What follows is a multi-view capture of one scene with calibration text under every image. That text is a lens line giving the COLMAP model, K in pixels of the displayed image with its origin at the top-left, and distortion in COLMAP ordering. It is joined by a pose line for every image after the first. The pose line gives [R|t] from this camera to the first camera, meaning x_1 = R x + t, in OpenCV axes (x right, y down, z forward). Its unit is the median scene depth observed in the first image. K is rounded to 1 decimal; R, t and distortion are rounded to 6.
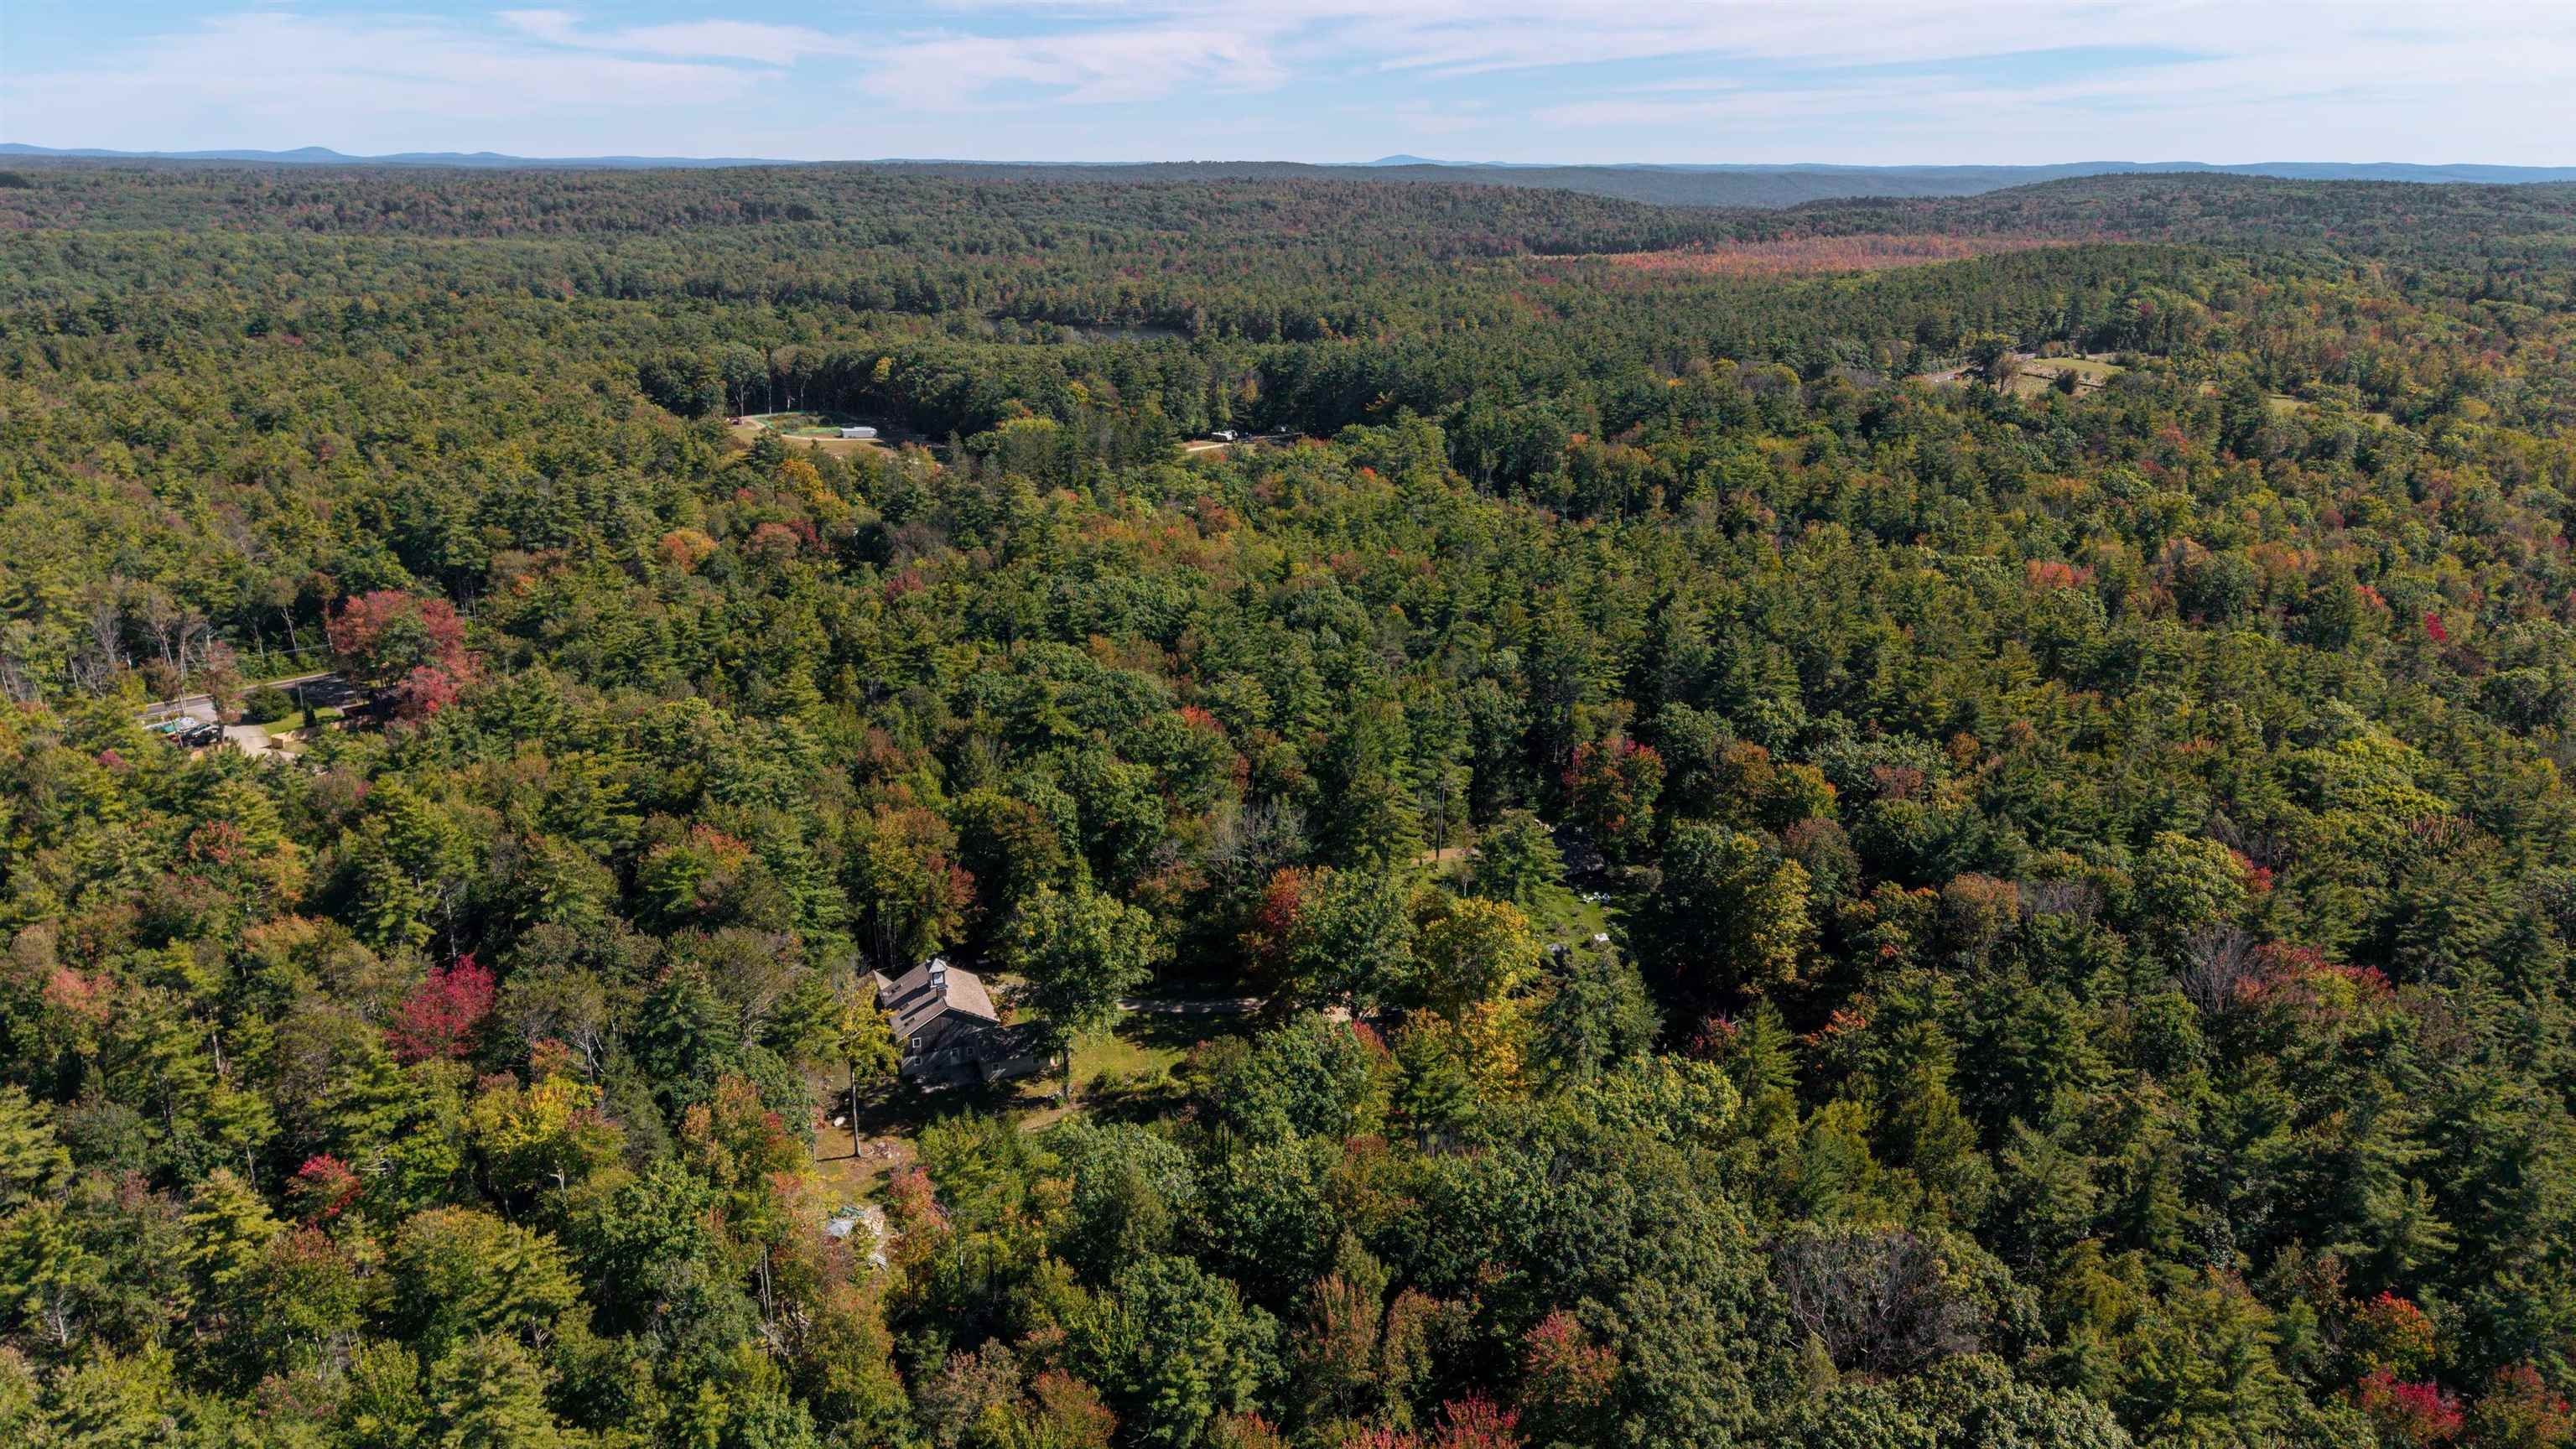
lens RADIAL K [[1736.5, 0, 1297.6], [0, 1736.5, 729.3], [0, 0, 1]] dist [0.036946, -0.021141]
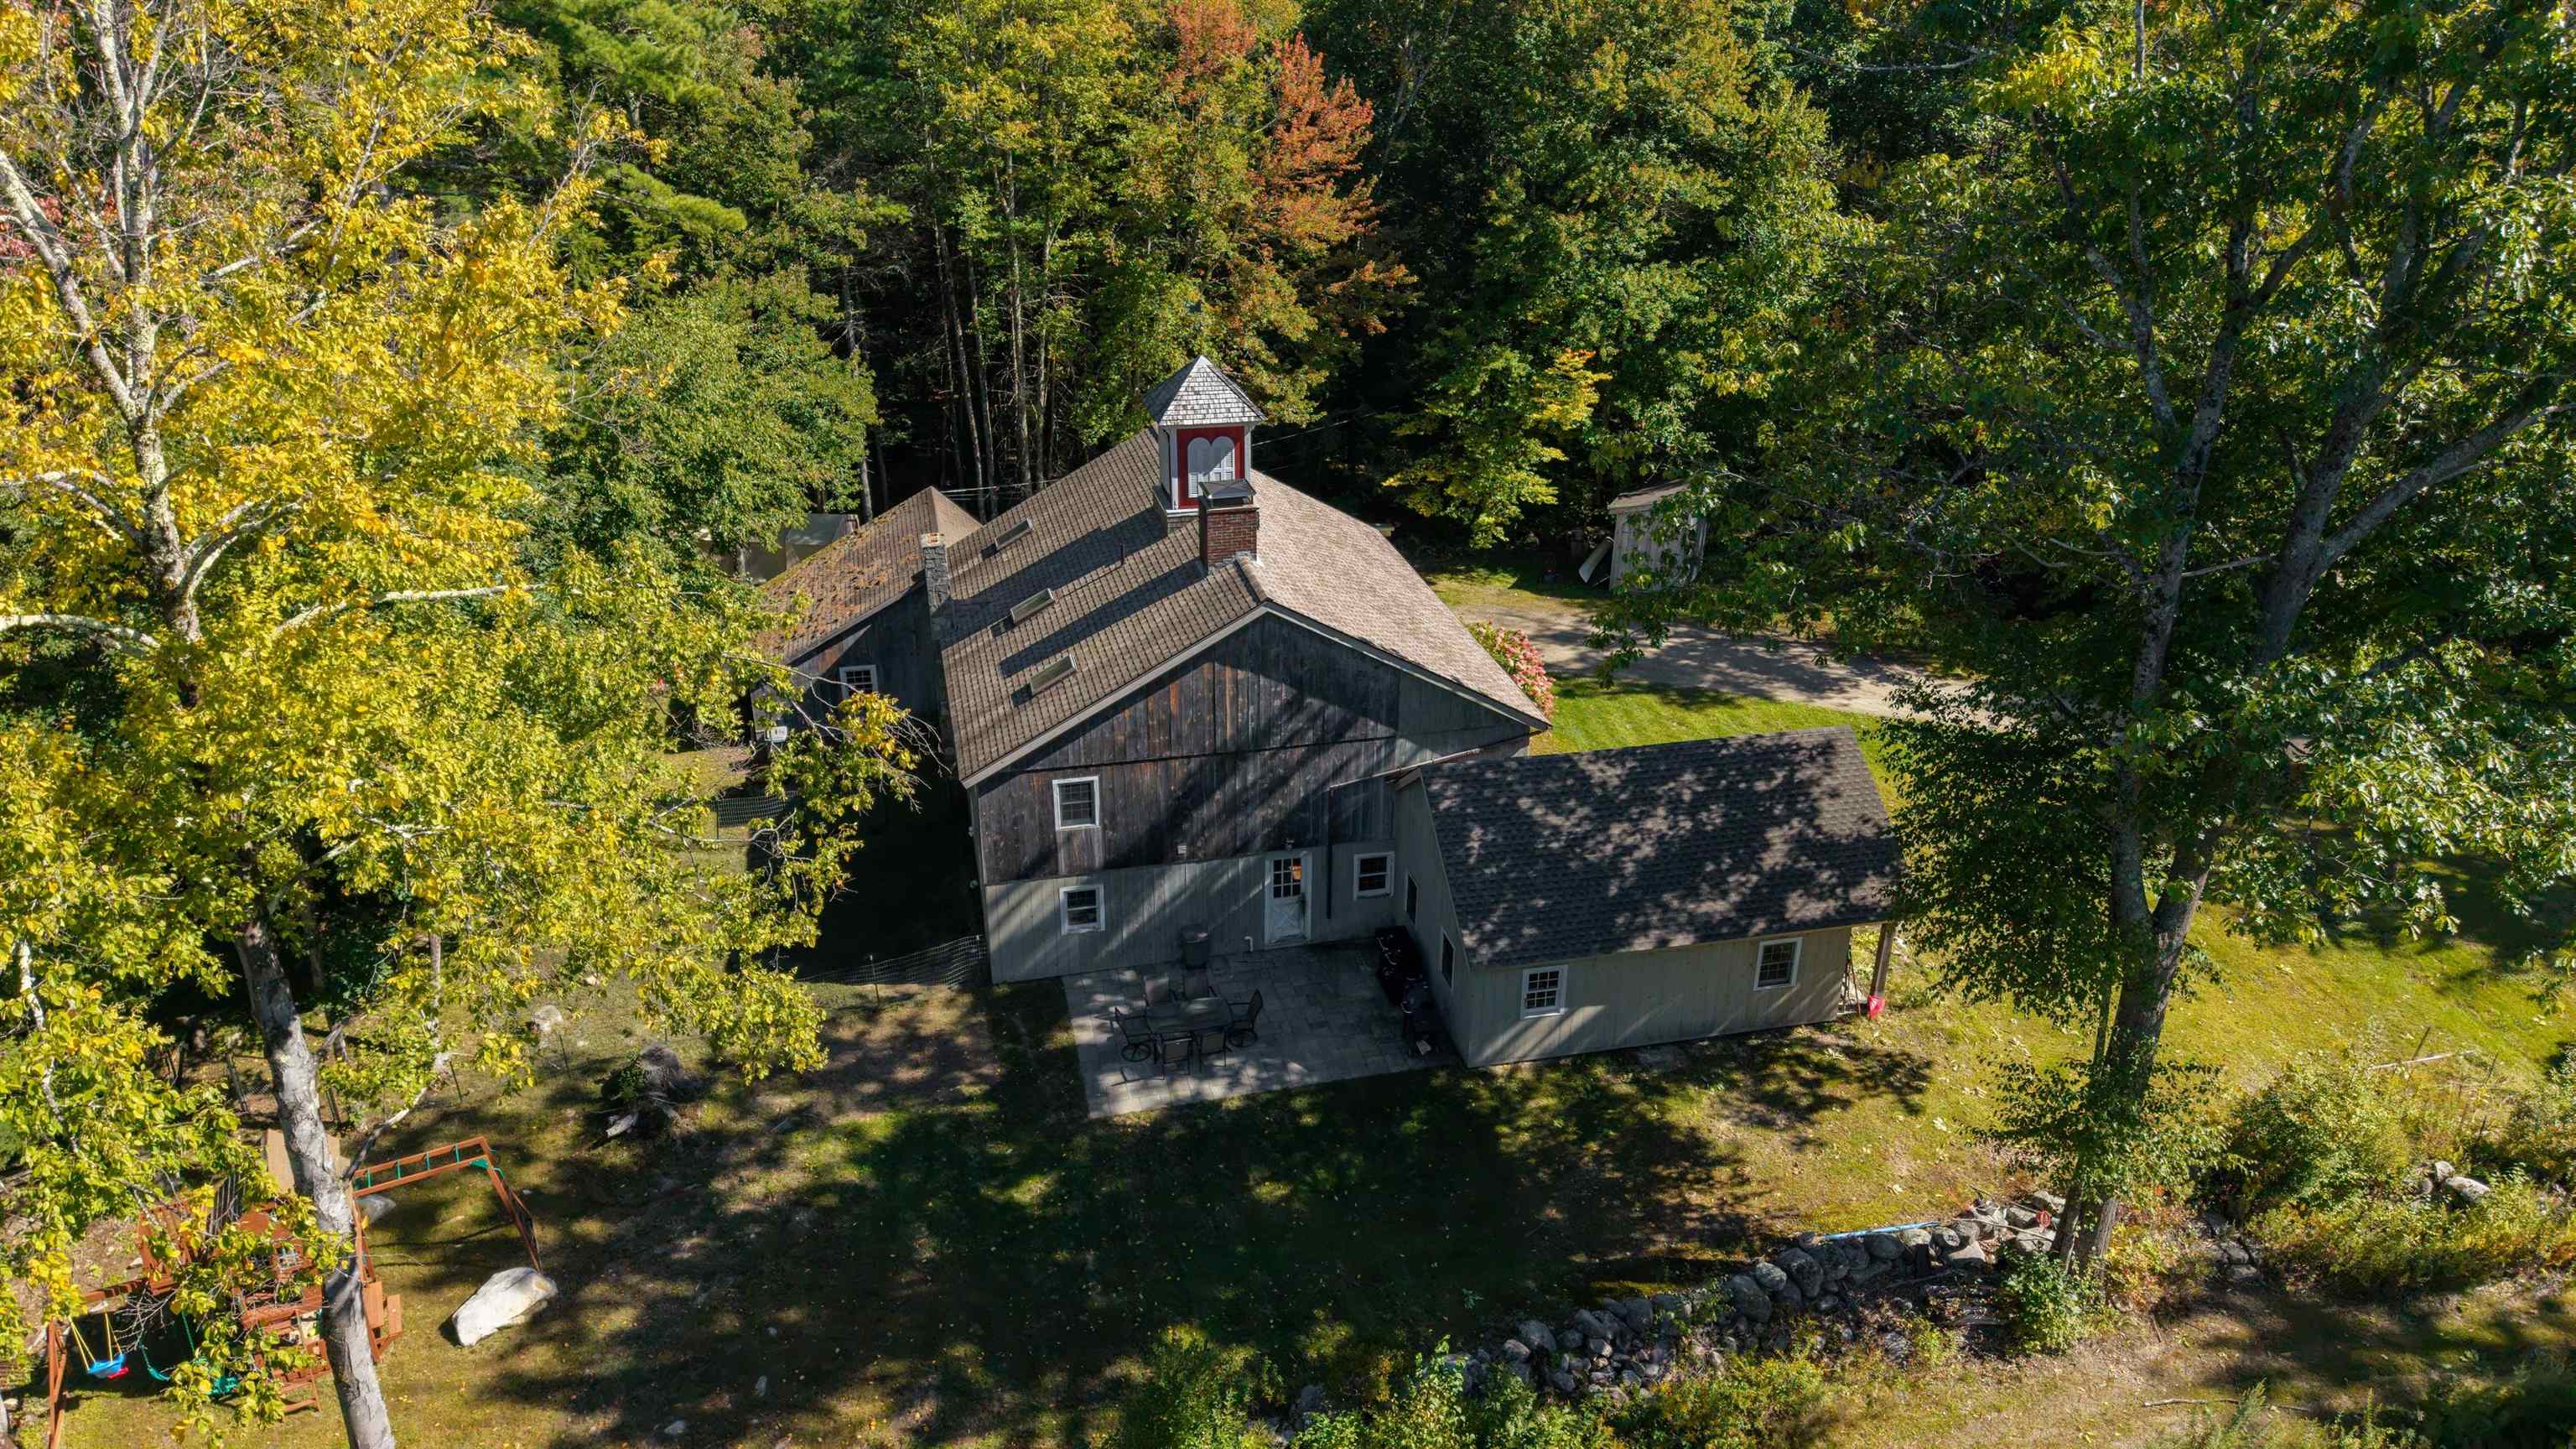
lens RADIAL K [[1736.5, 0, 1285.1], [0, 1736.5, 722.4], [0, 0, 1]] dist [0.036946, -0.021141]
pose [[0.987674, 0.058792, -0.145067, -0.170212], [-0.044213, 0.993827, 0.101752, 0.149053], [0.150154, -0.094084, 0.984176, 0.815285]]
